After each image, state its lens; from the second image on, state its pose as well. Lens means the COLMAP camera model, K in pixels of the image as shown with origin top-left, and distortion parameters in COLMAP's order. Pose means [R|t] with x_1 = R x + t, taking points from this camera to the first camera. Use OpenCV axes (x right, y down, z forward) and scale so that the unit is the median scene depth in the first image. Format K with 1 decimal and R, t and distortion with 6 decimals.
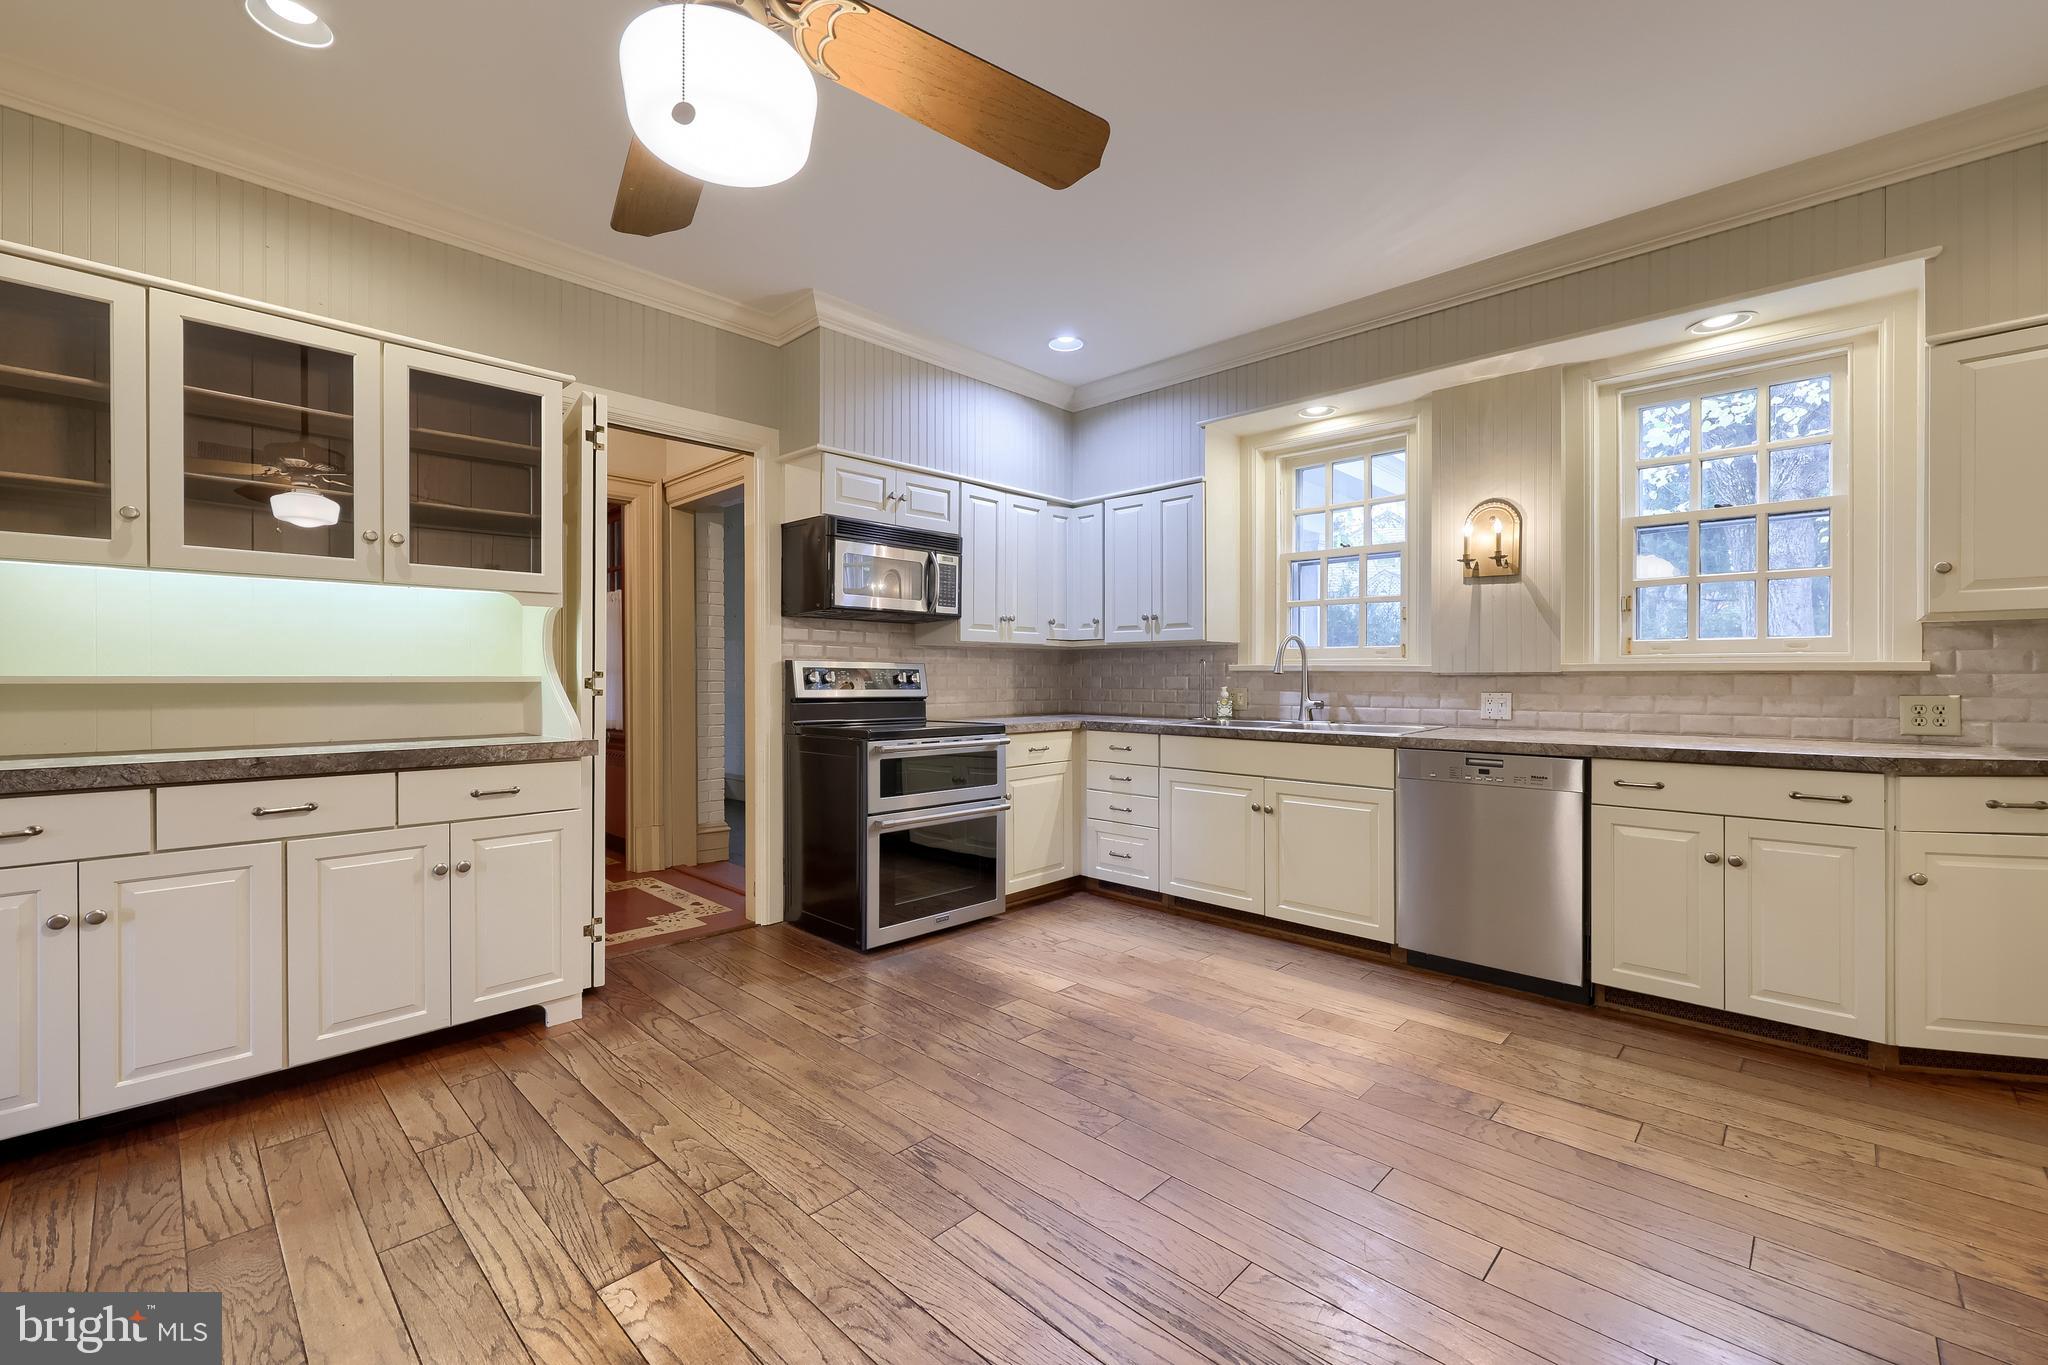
lens RADIAL K [[837.0, 0, 925.4], [0, 837.0, 678.7], [0, 0, 1]] dist [-0.000622, -0.000282]
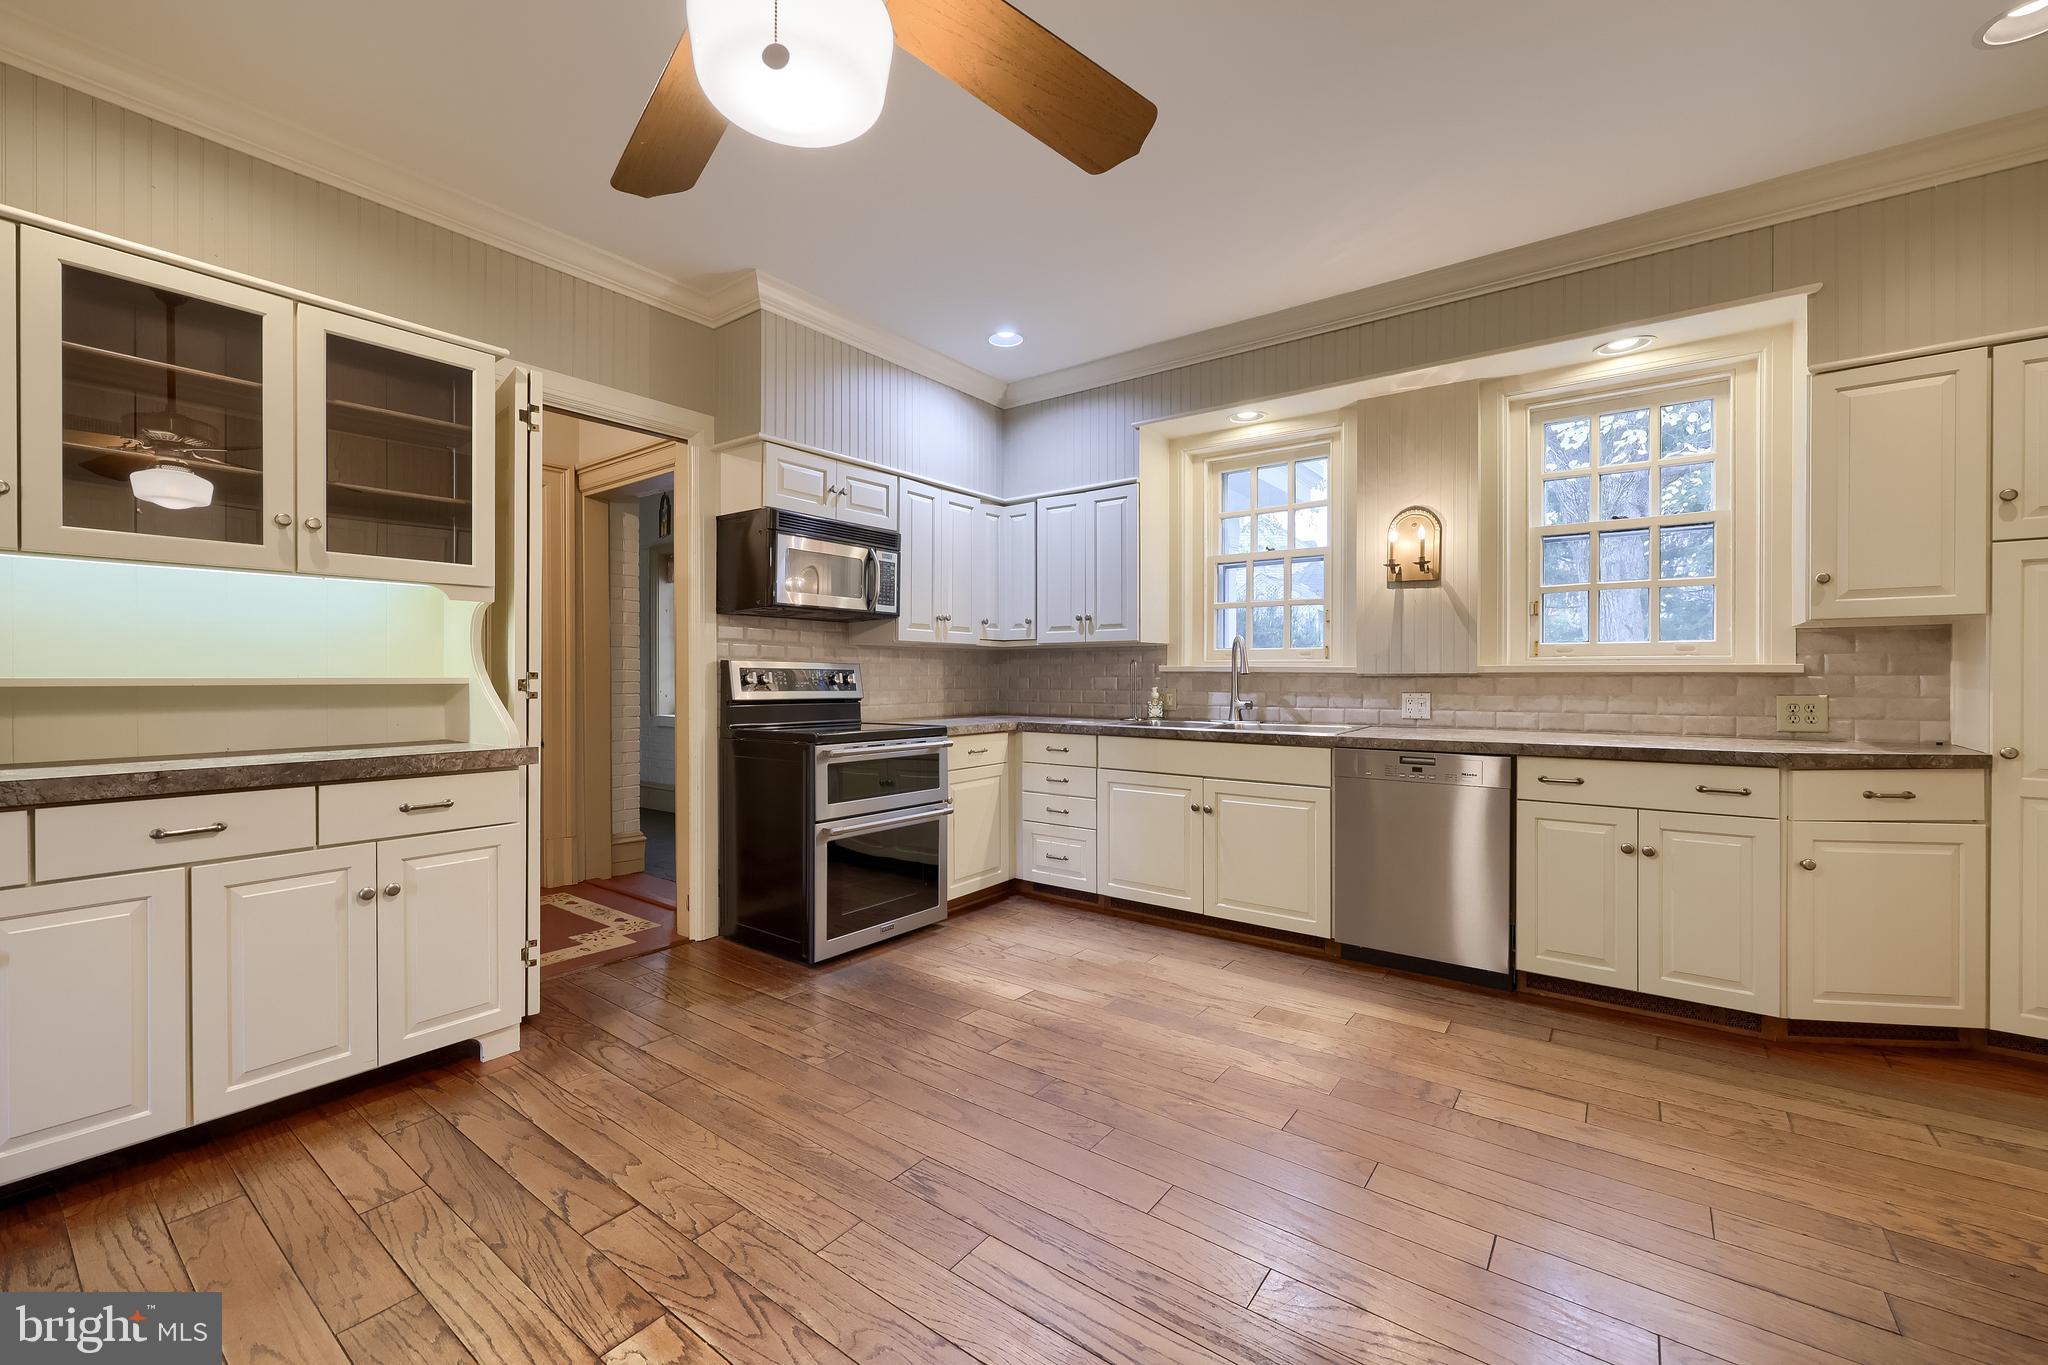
lens RADIAL K [[851.1, 0, 897.9], [0, 851.1, 679.4], [0, 0, 1]] dist [-0.001168, 0.000101]
pose [[0.993998, -0.000135, 0.109400, -0.102516], [-0.000027, 0.999999, 0.001480, -0.002523], [-0.109400, -0.001474, 0.993997, 0.029065]]
